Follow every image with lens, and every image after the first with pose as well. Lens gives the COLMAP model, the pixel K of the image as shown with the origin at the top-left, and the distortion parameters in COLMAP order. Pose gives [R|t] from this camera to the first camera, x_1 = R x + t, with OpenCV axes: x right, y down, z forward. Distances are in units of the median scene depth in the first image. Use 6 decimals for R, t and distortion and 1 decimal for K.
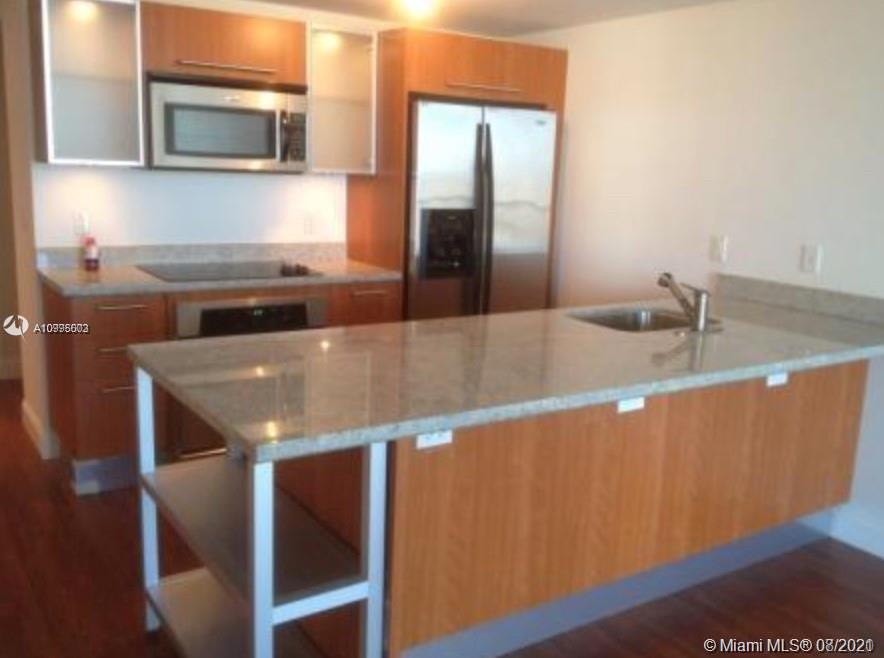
lens RADIAL K [[860.6, 0, 442.0], [0, 860.6, 329.0], [0, 0, 1]] dist [-0.005023, -0.005338]
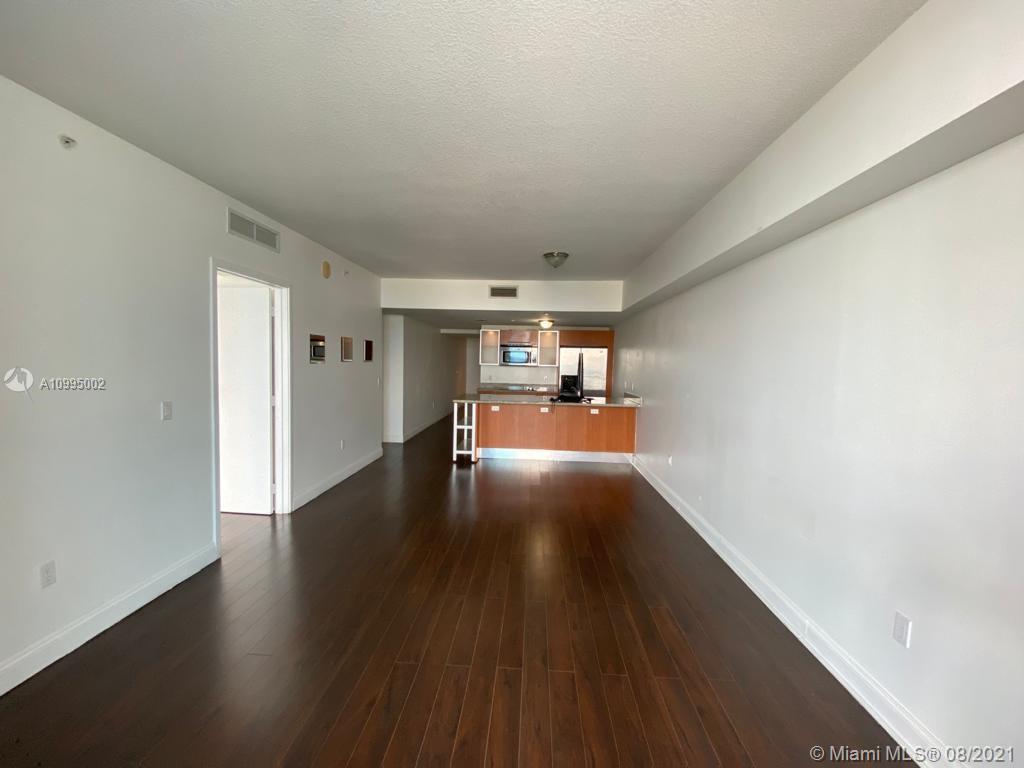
lens RADIAL K [[414.0, 0, 512.0], [0, 414.0, 384.0], [0, 0, 1]] dist [0.023776, 0.000015]
pose [[0.804120, 0.007756, -0.594417, 0.950678], [-0.101802, 0.986940, -0.124839, 0.164875], [0.585686, 0.160899, 0.794408, -0.637424]]
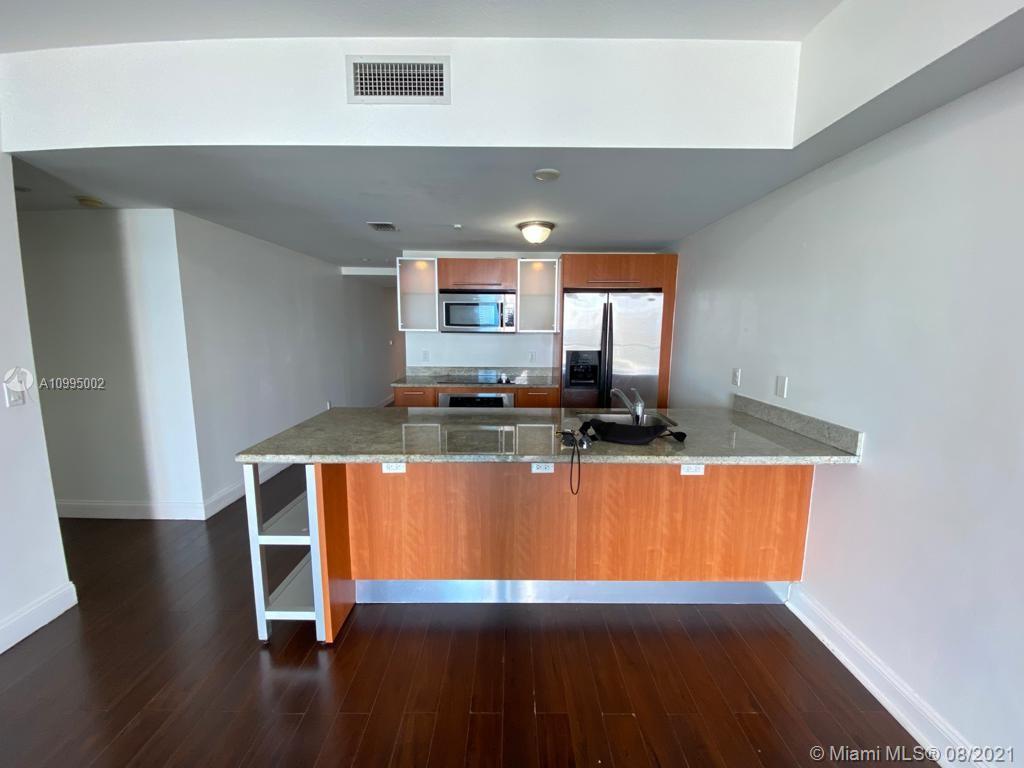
lens RADIAL K [[414.0, 0, 512.0], [0, 414.0, 384.0], [0, 0, 1]] dist [0.023776, 0.000015]
pose [[0.836178, 0.044329, -0.546664, 0.385123], [-0.078791, 0.996099, -0.039744, -0.023389], [0.542769, 0.076306, 0.836409, 0.202864]]
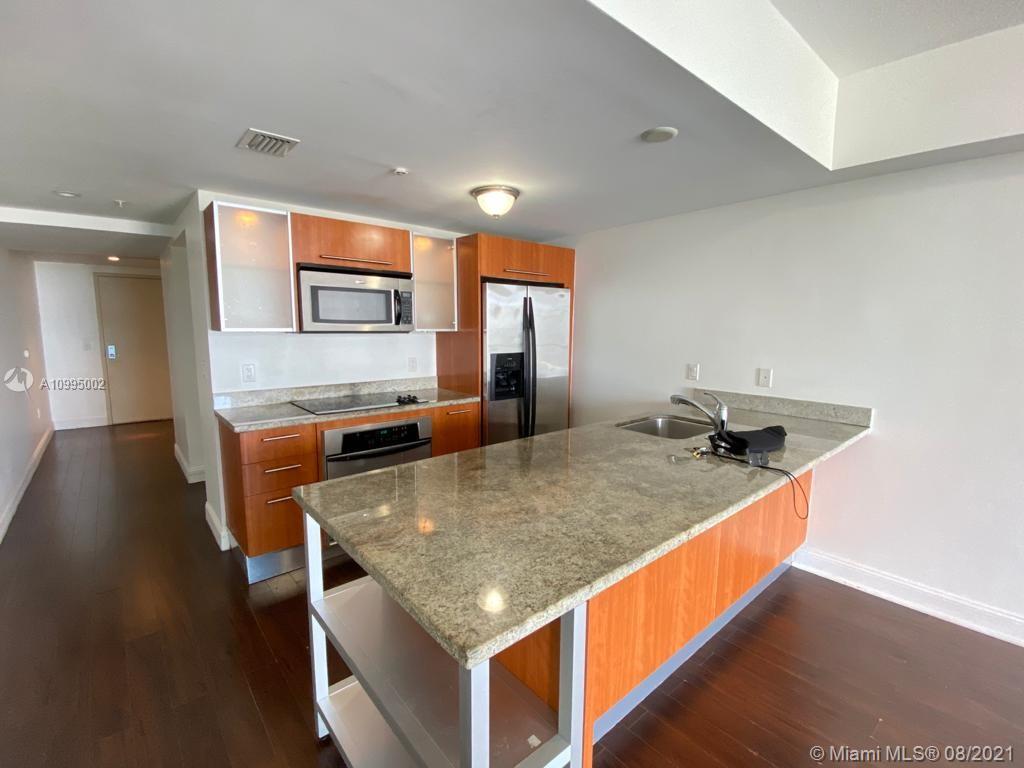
lens RADIAL K [[458.0, 0, 512.0], [0, 458.0, 384.0], [0, 0, 1]] dist [0.002591, 0.000116]
pose [[0.991257, -0.046142, 0.123613, -0.093264], [0.053401, 0.996998, -0.056070, -0.043034], [-0.120655, 0.062181, 0.990745, 0.223102]]
